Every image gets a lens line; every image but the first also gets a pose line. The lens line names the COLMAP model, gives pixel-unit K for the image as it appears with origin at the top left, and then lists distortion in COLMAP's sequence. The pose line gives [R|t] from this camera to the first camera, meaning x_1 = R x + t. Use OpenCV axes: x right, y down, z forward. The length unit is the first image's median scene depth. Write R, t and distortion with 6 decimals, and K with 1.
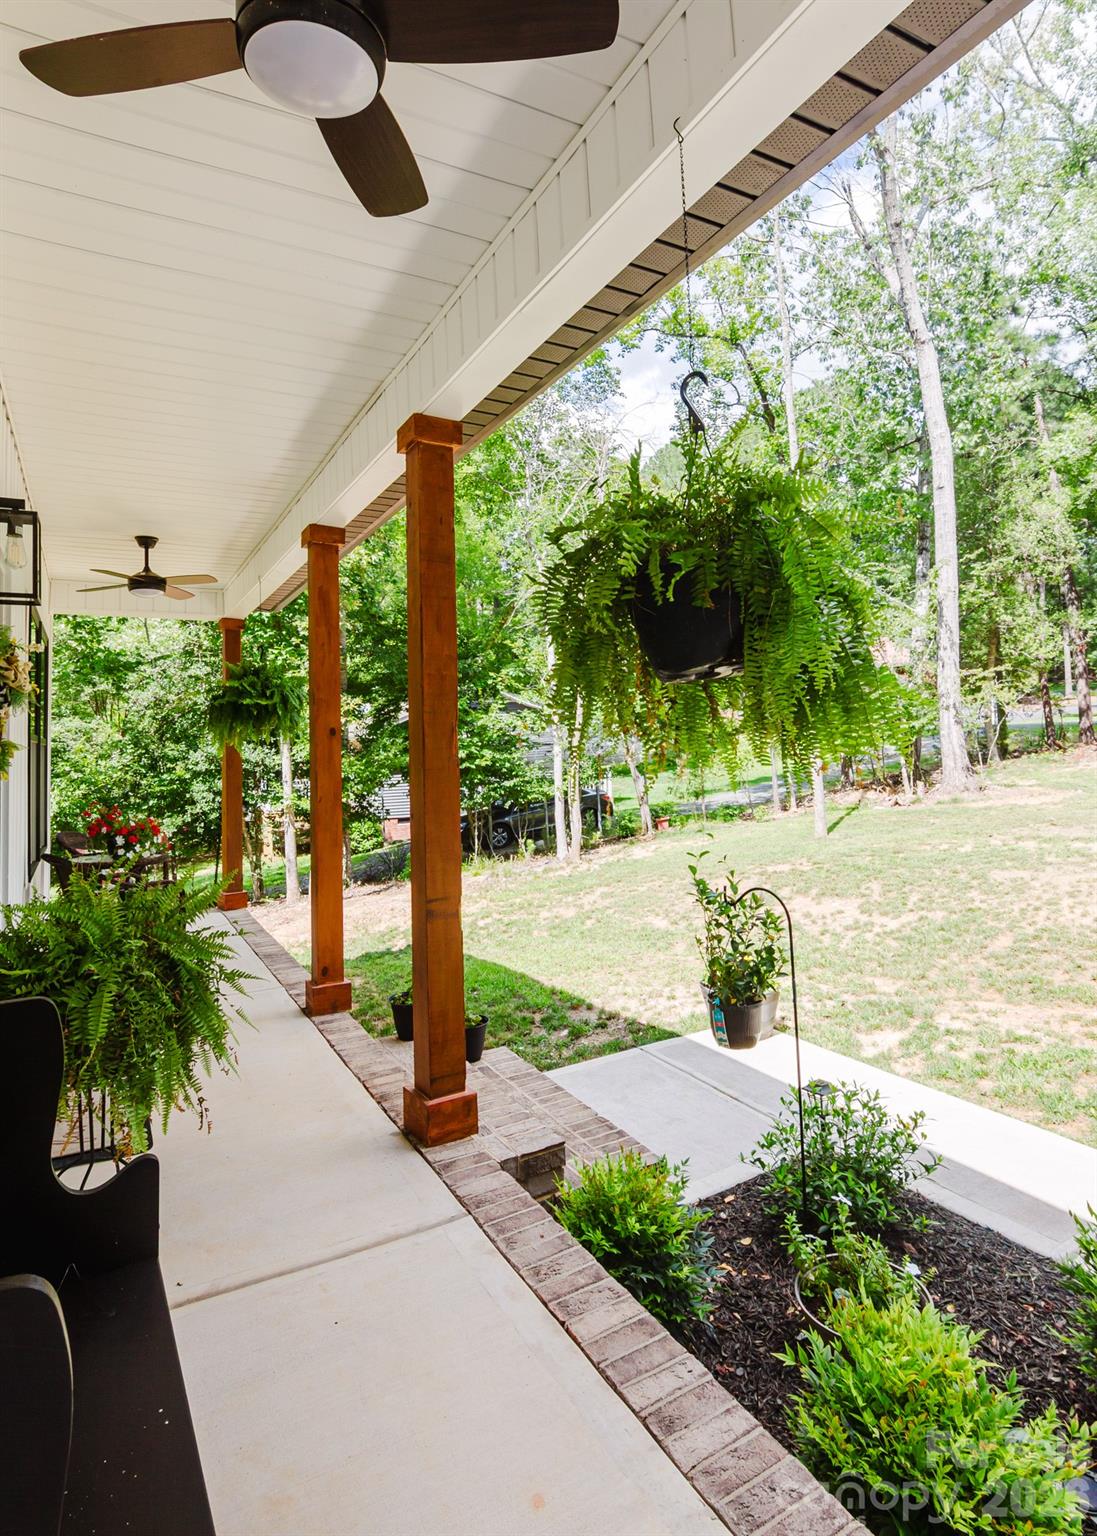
lens RADIAL K [[735.0, 0, 438.2], [0, 735.0, 724.7], [0, 0, 1]] dist [-0.017636, 0.001134]
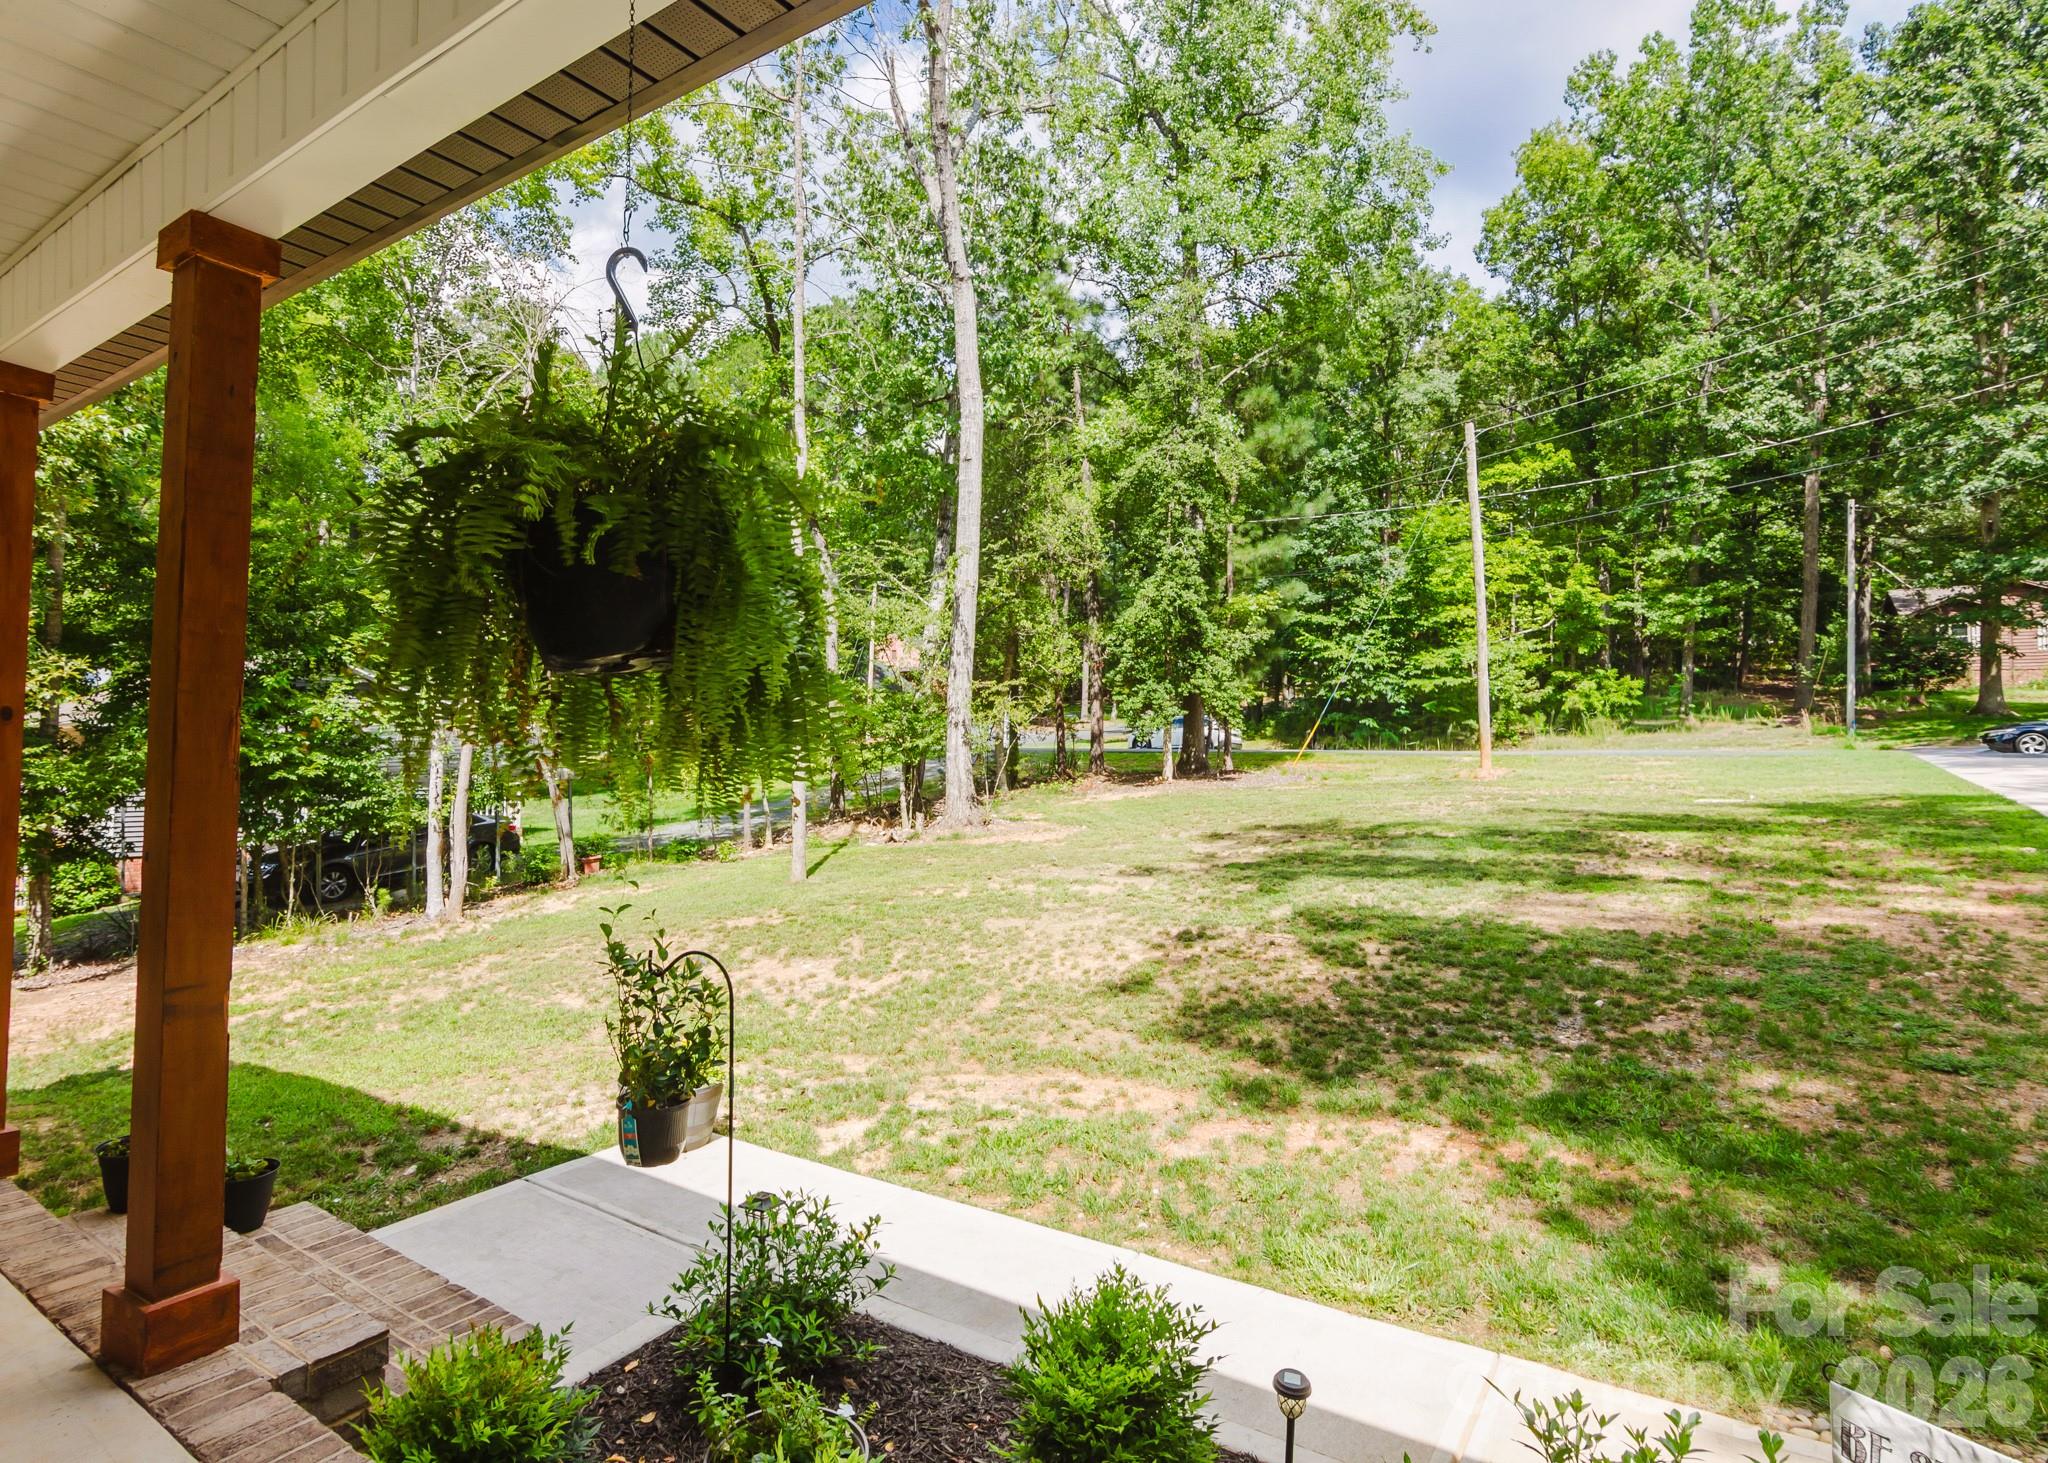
lens RADIAL K [[980.0, 0, 964.8], [0, 980.0, 729.0], [0, 0, 1]] dist [-0.017636, 0.001134]
pose [[0.912683, 0.048374, 0.405796, 0.251727], [-0.058120, 0.998241, 0.011721, -0.032415], [-0.404515, -0.034283, 0.913889, -0.028334]]
